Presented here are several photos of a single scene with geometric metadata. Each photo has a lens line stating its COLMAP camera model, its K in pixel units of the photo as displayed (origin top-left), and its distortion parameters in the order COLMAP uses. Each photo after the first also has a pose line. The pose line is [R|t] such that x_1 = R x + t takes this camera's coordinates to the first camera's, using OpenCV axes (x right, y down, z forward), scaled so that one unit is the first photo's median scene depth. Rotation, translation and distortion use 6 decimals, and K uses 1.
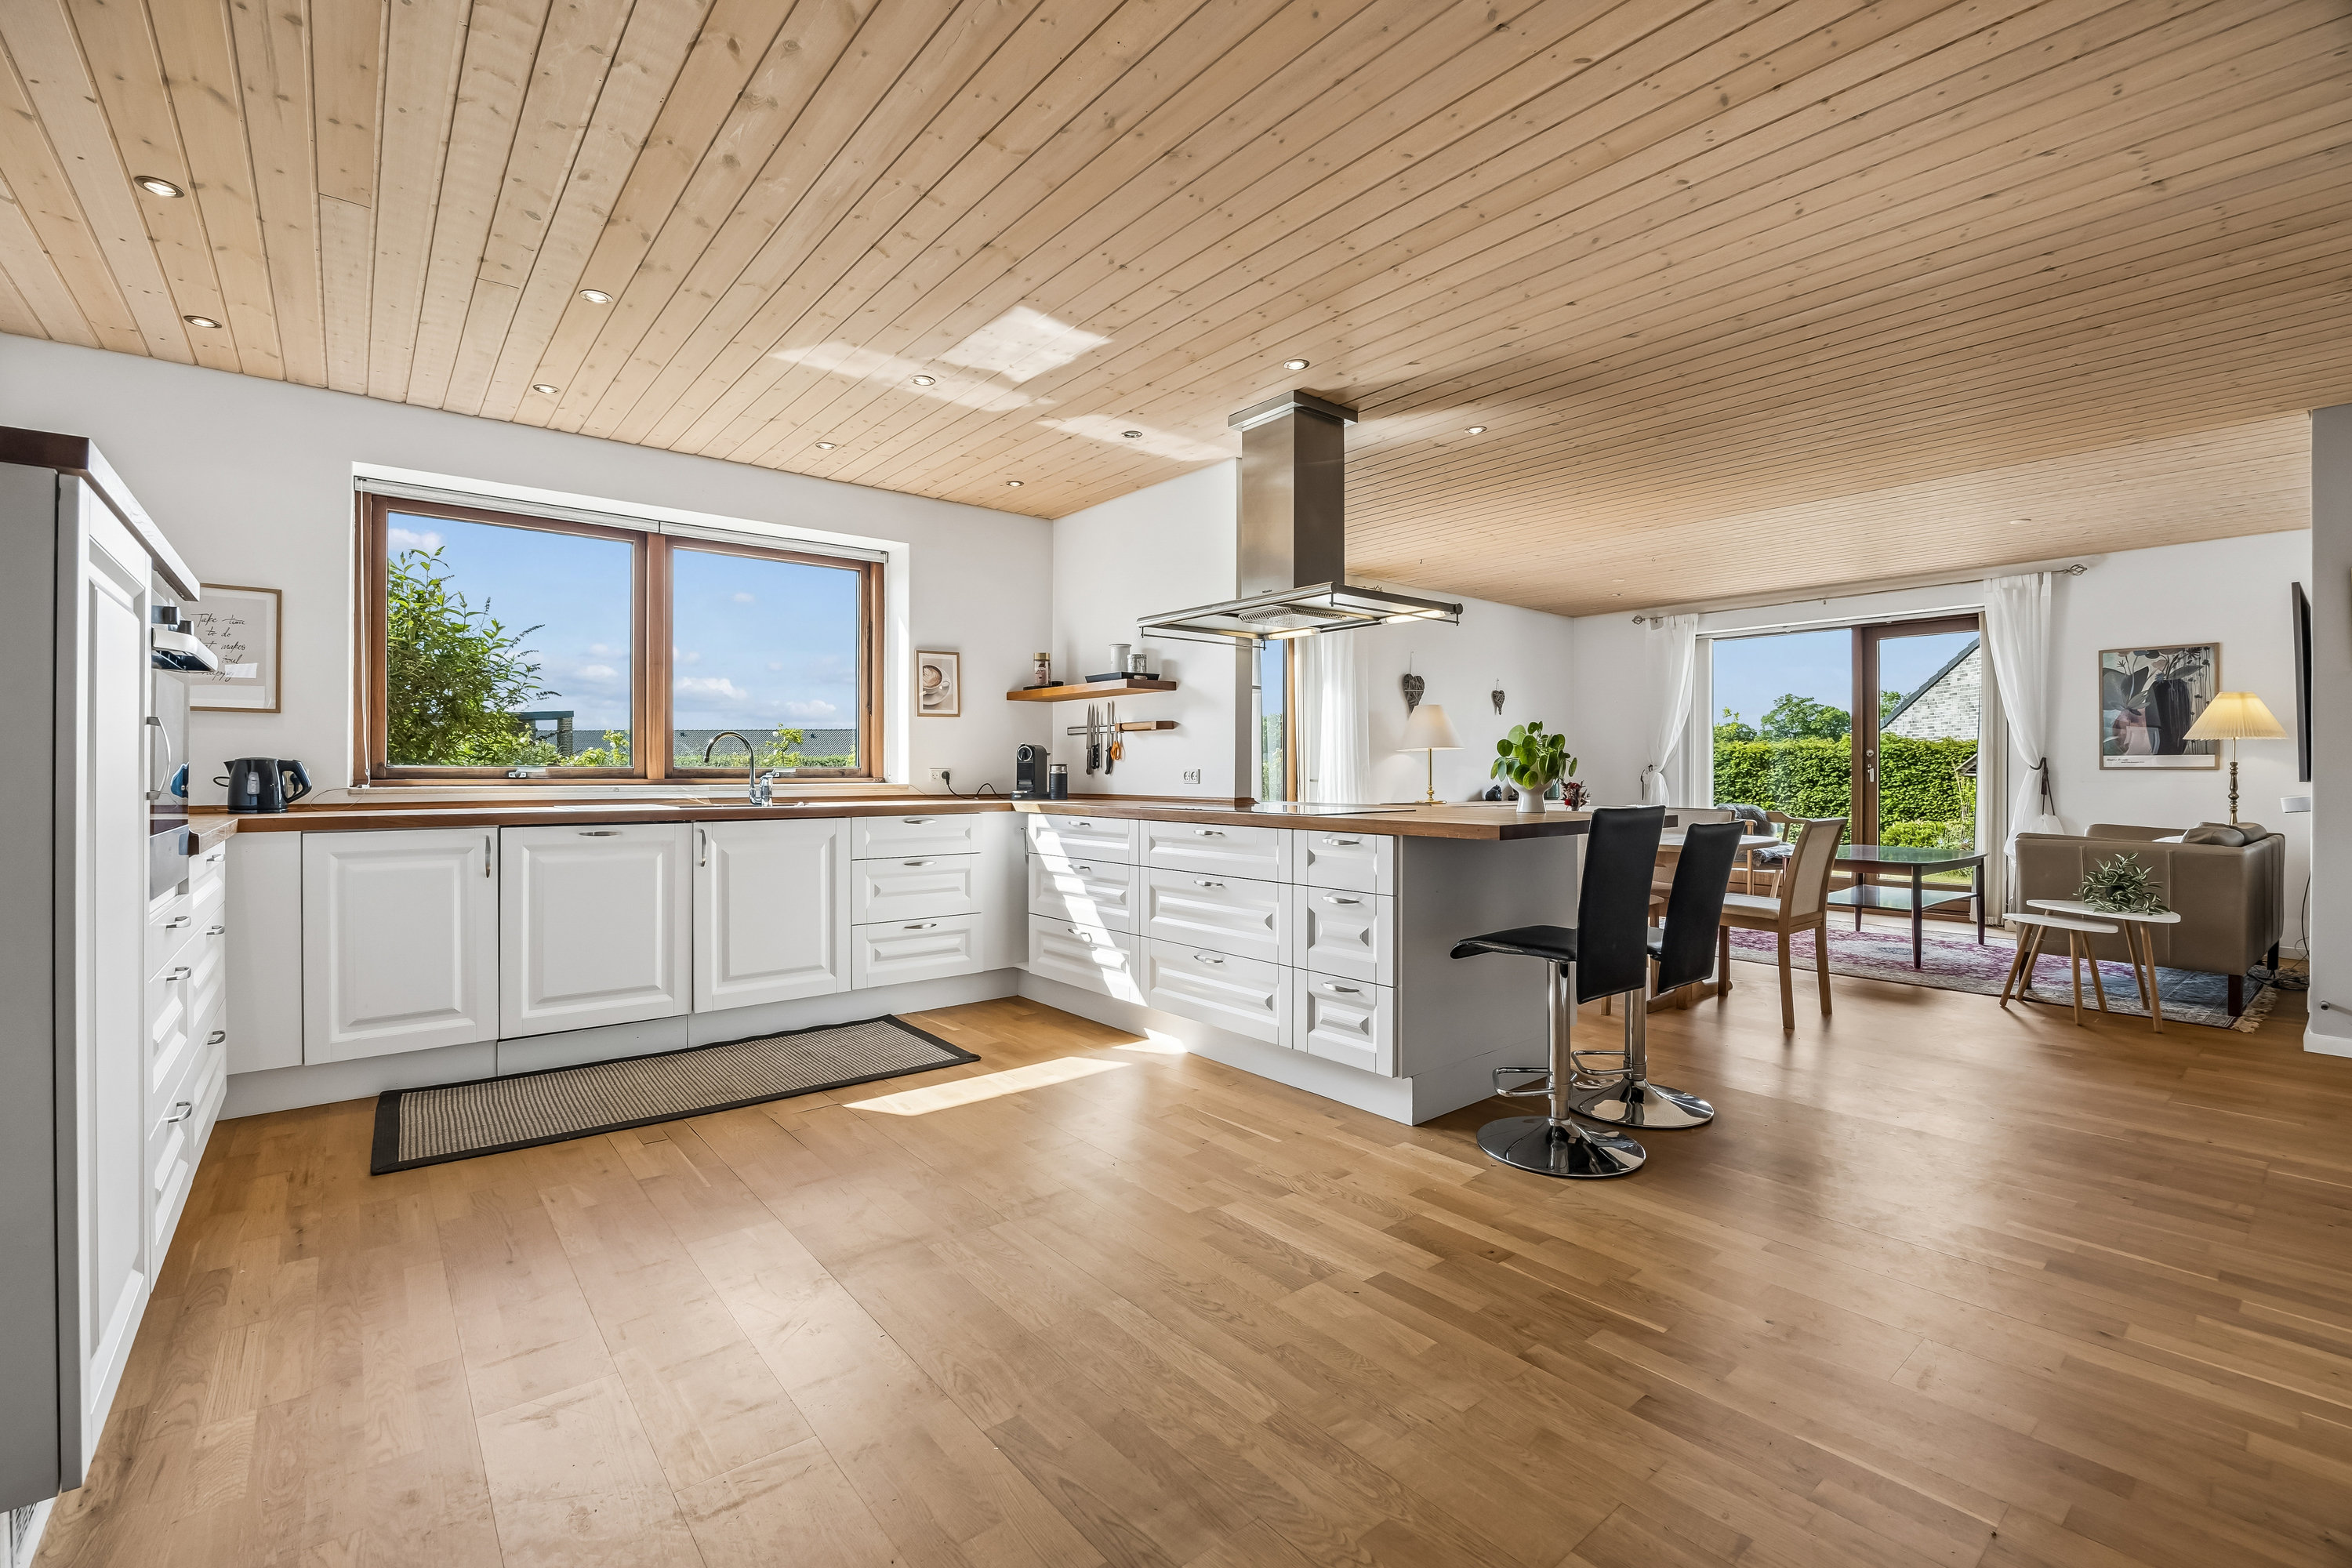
lens RADIAL K [[1022.9, 0, 1180.3], [0, 1022.9, 773.3], [0, 0, 1]] dist [0.001744, 0.000026]
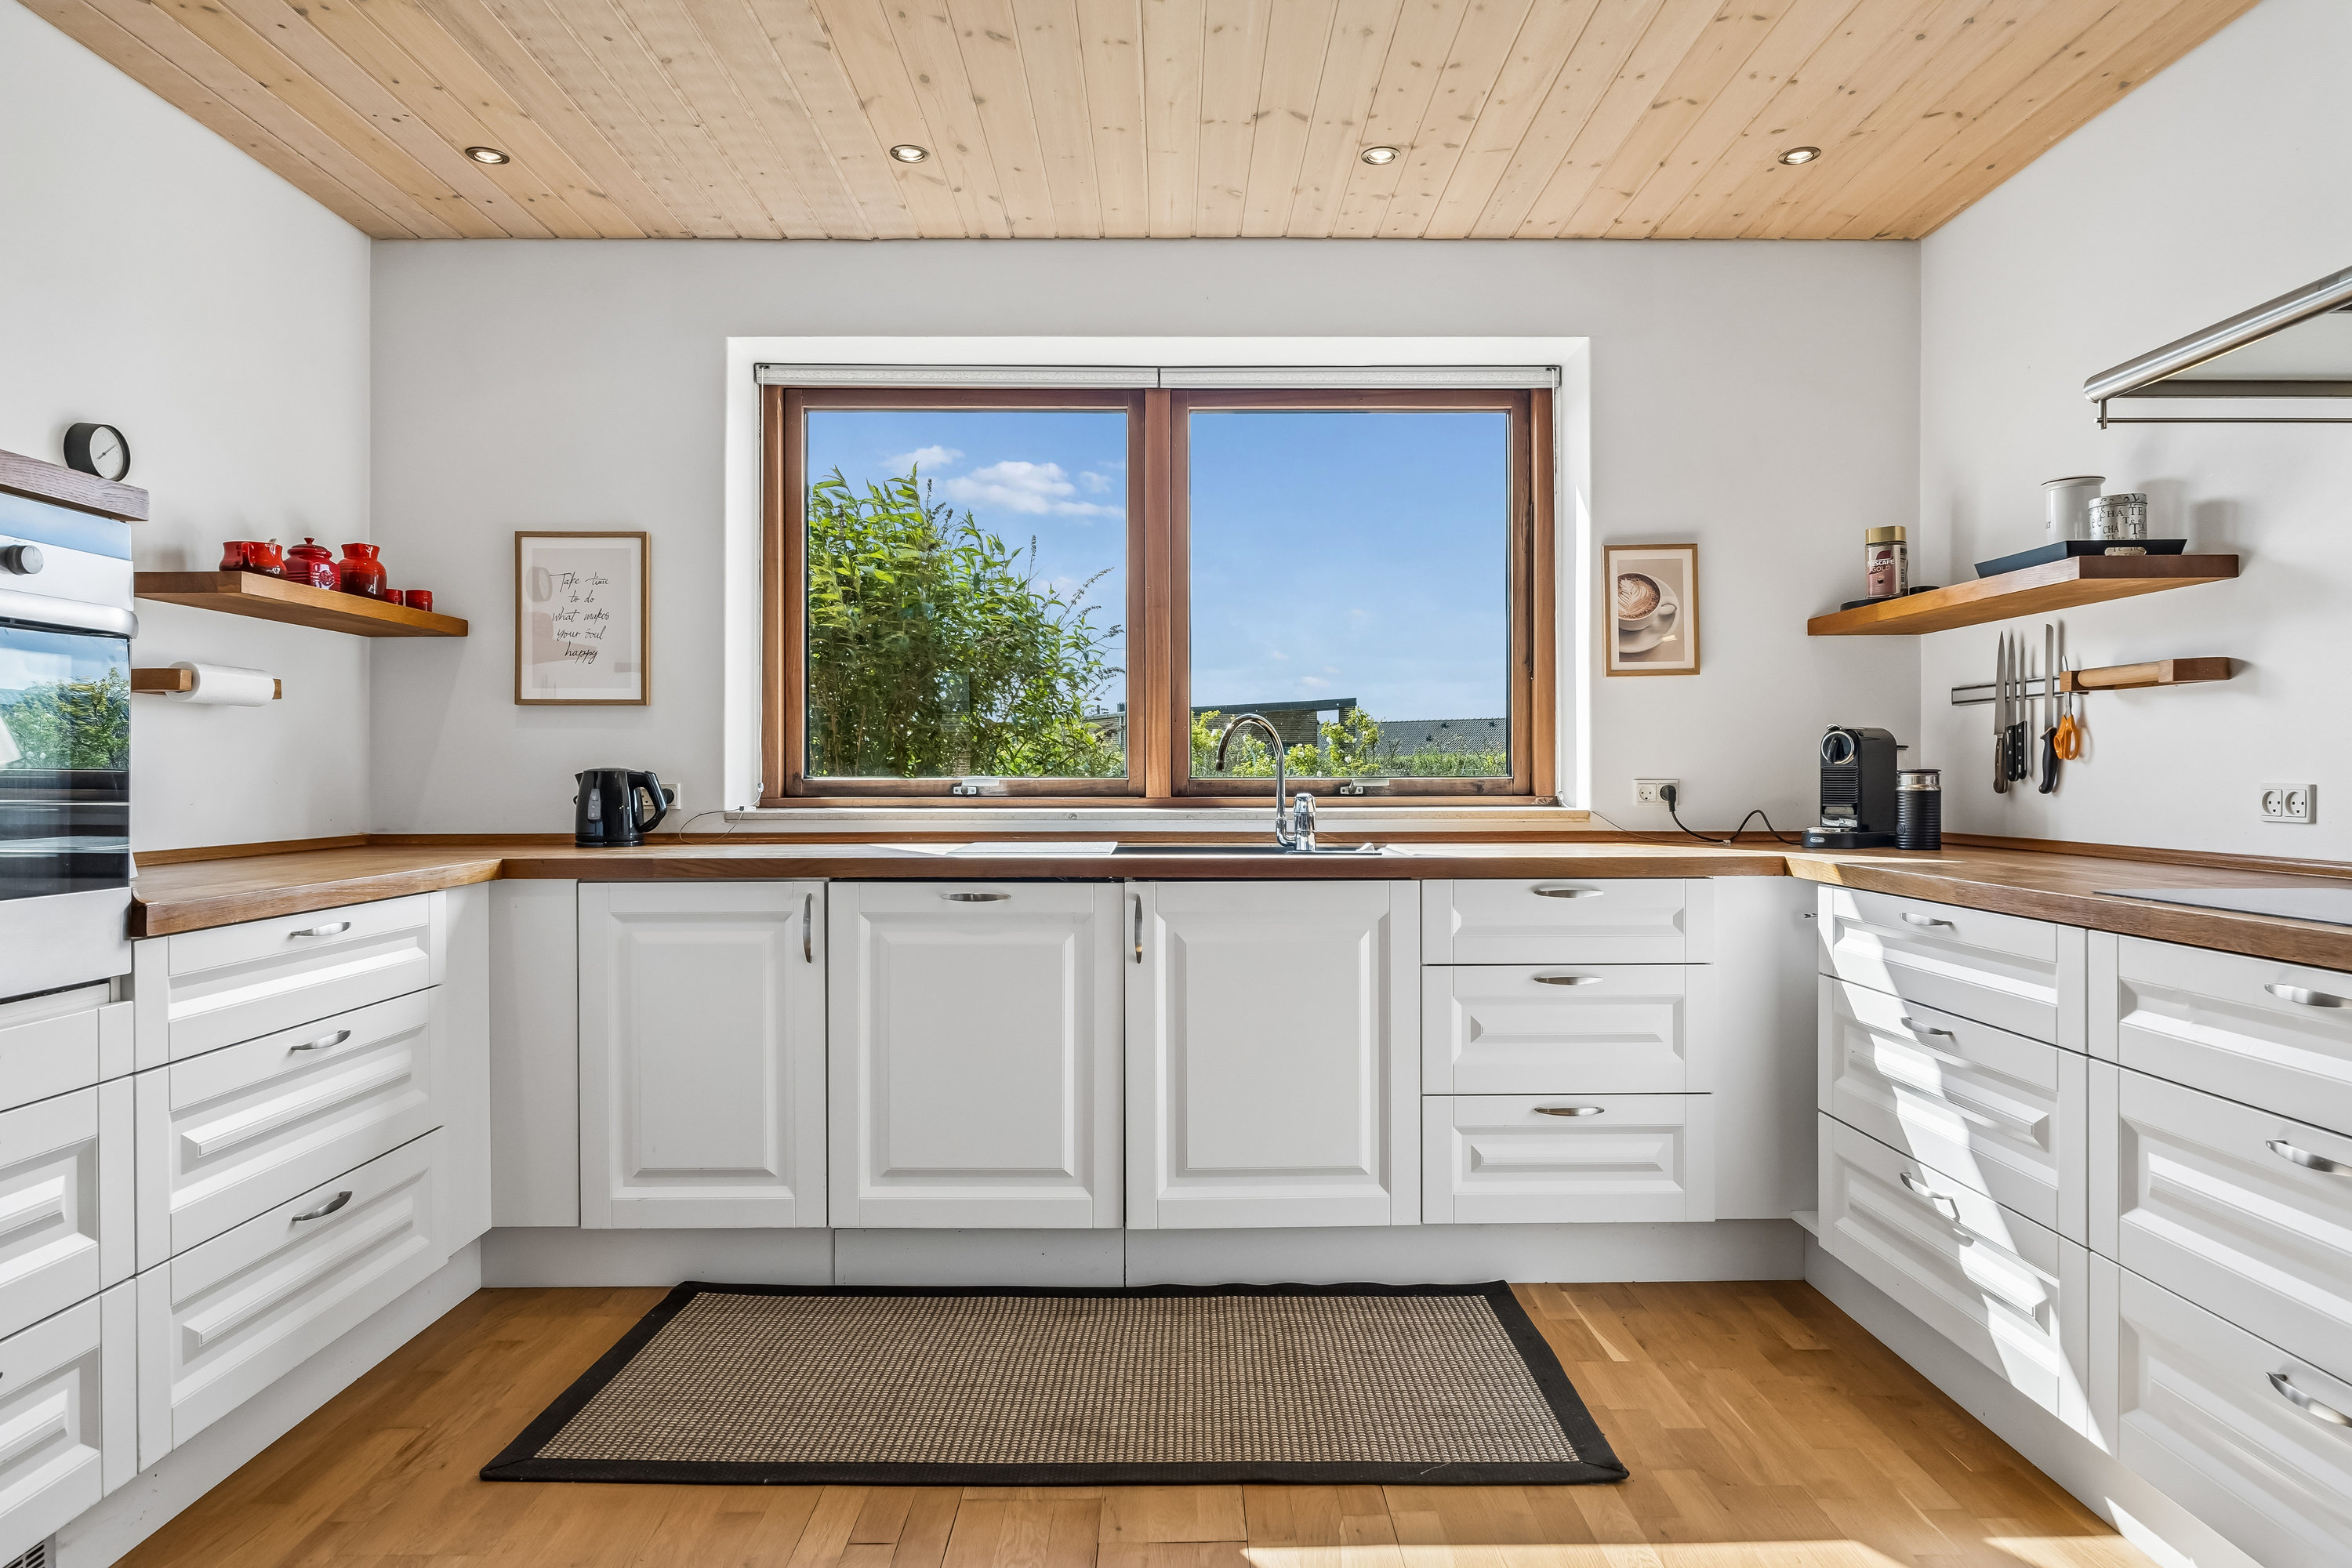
lens RADIAL K [[1434.1, 0, 1166.5], [0, 1434.1, 773.4], [0, 0, 1]] dist [-0.001380, 0.000920]
pose [[0.775825, -0.001176, -0.630947, 0.025499], [0.000329, 0.999999, -0.001459, -0.008105], [0.630948, 0.000924, 0.775825, 0.373669]]
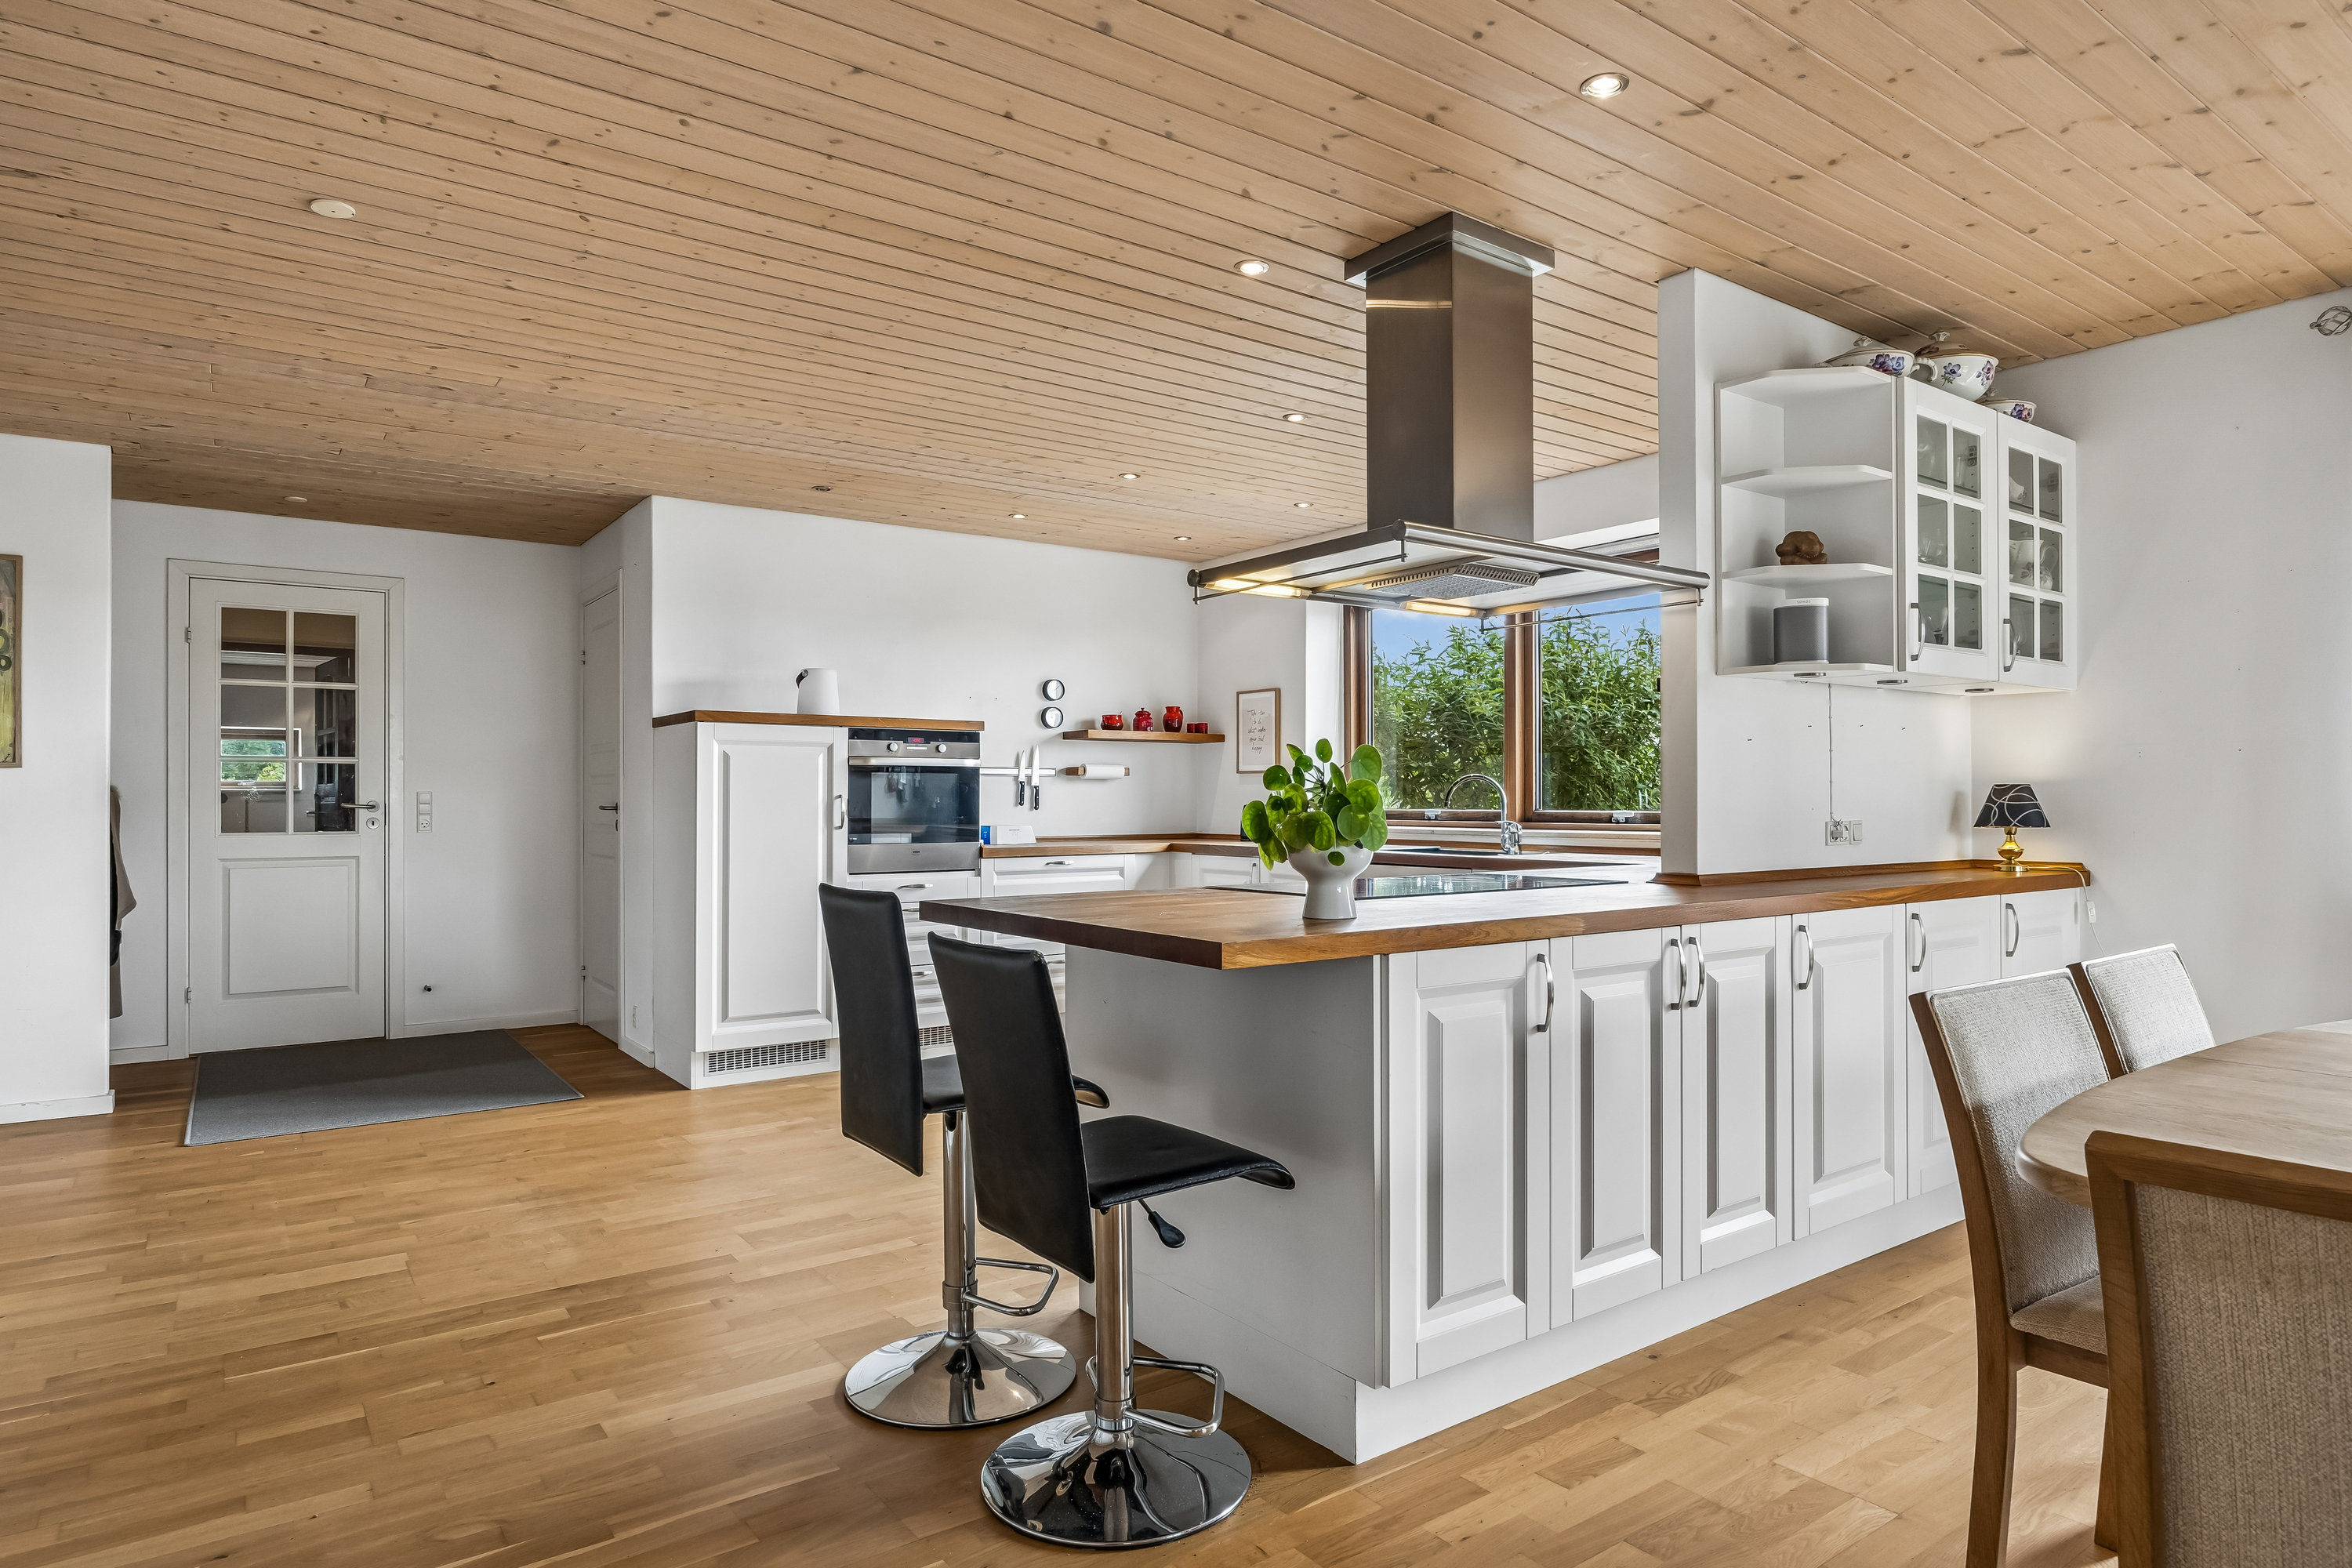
lens RADIAL K [[1367.3, 0, 1186.7], [0, 1367.3, 795.2], [0, 0, 1]] dist [0.006014, 0.000323]
pose [[-0.052427, -0.006264, -0.998605, 0.858474], [-0.005256, 0.999968, -0.005997, -0.013096], [0.998611, 0.004934, -0.052458, 0.797822]]
